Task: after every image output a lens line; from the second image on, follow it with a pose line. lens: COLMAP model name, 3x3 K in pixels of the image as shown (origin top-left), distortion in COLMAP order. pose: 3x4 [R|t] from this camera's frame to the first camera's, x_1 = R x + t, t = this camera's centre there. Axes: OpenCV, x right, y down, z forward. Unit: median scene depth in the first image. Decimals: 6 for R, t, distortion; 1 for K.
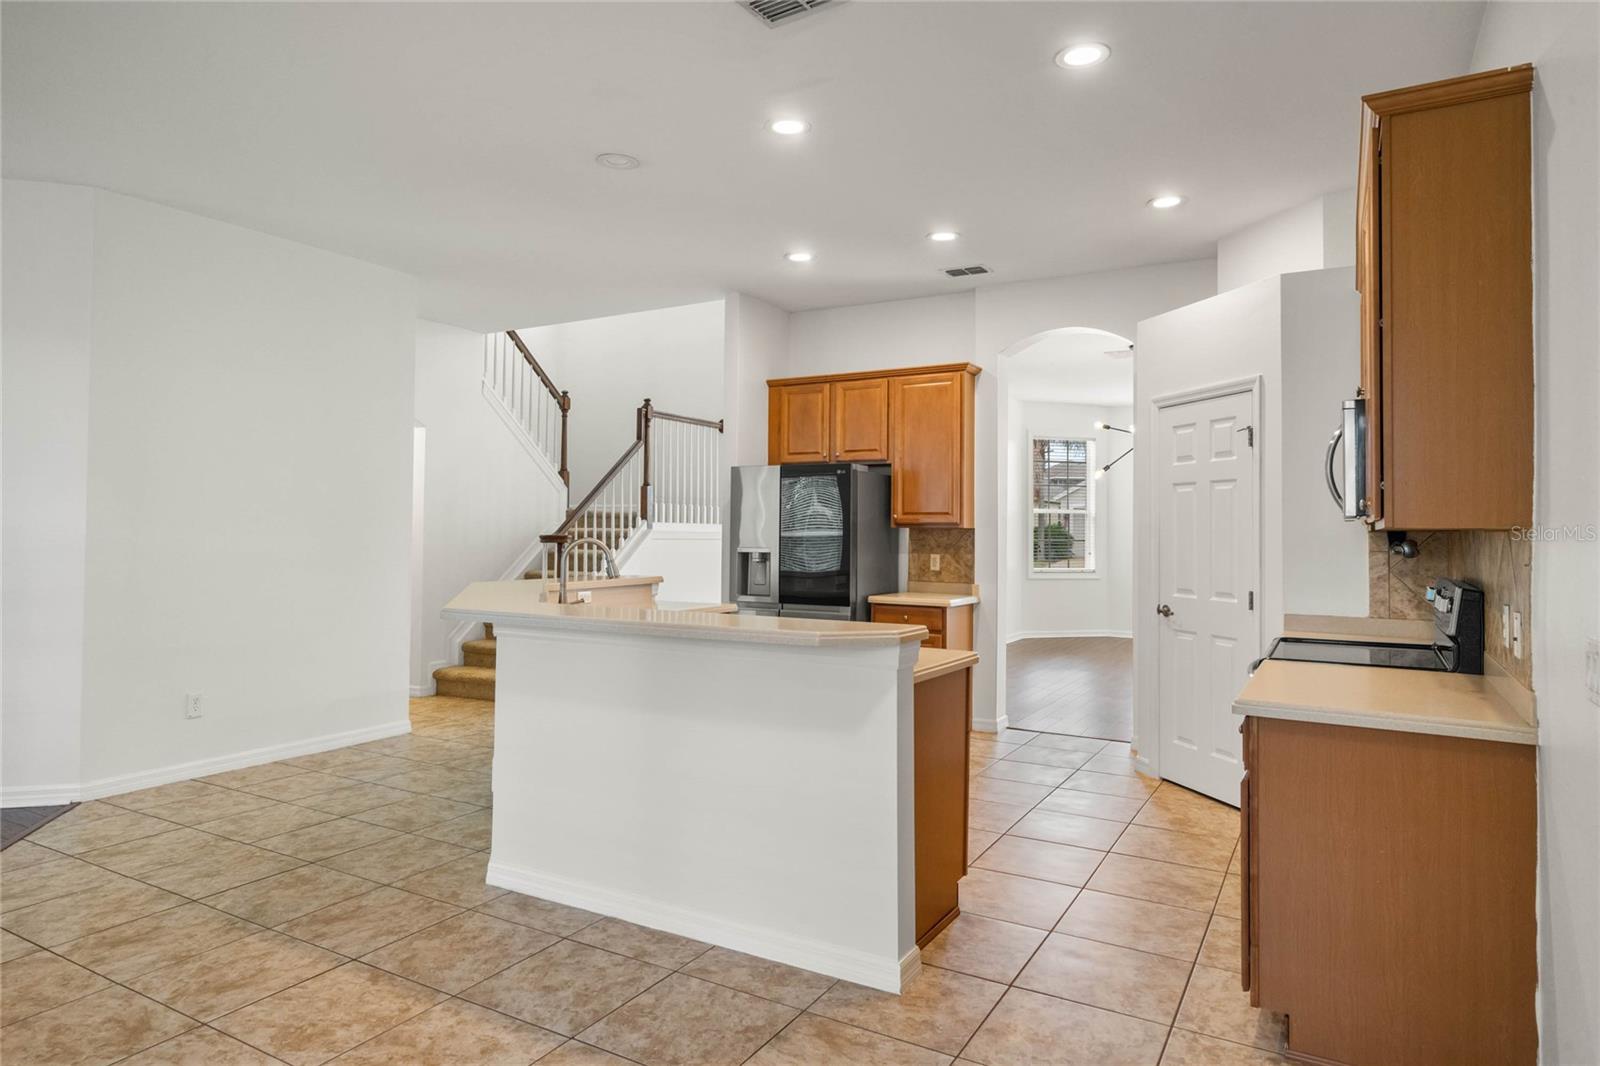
lens RADIAL K [[954.0, 0, 800.0], [0, 954.0, 517.8], [0, 0, 1]] dist [-0.002026, 0.000049]
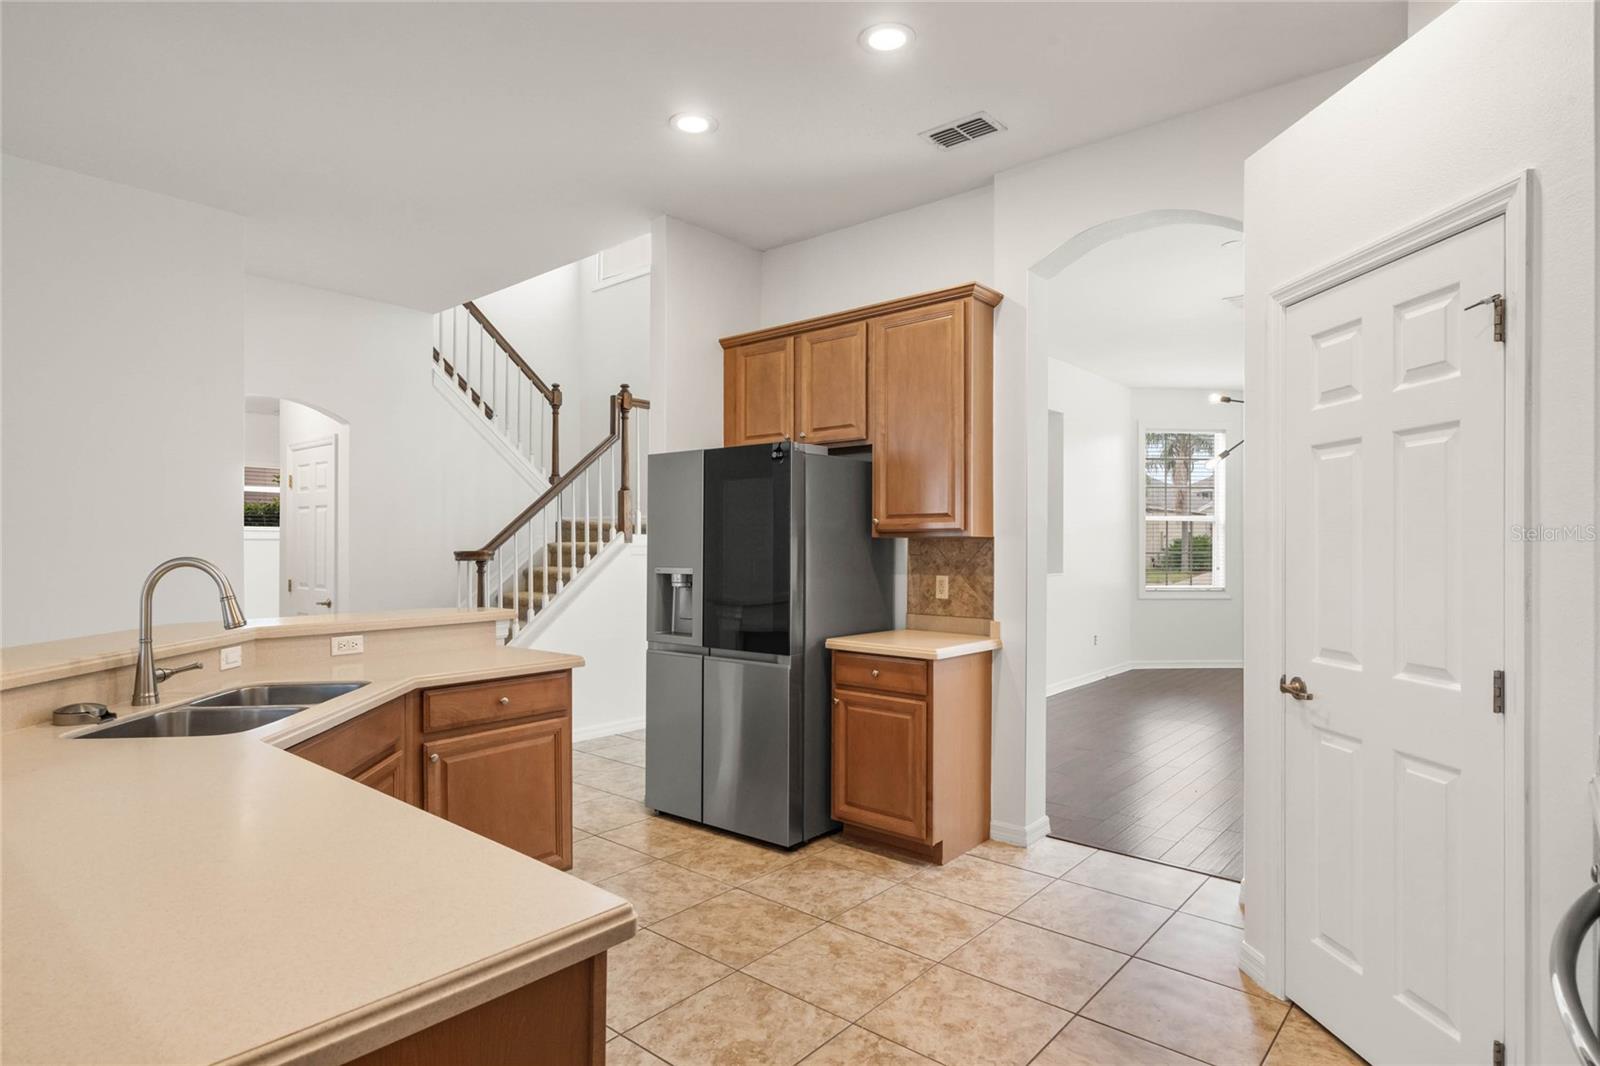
lens RADIAL K [[865.5, 0, 798.3], [0, 865.5, 550.0], [0, 0, 1]] dist [0.005674, 0.000585]
pose [[0.983871, -0.006968, -0.178742, 0.153289], [0.010520, 0.999765, 0.018933, 0.006825], [0.178569, -0.020508, 0.983714, 0.371243]]
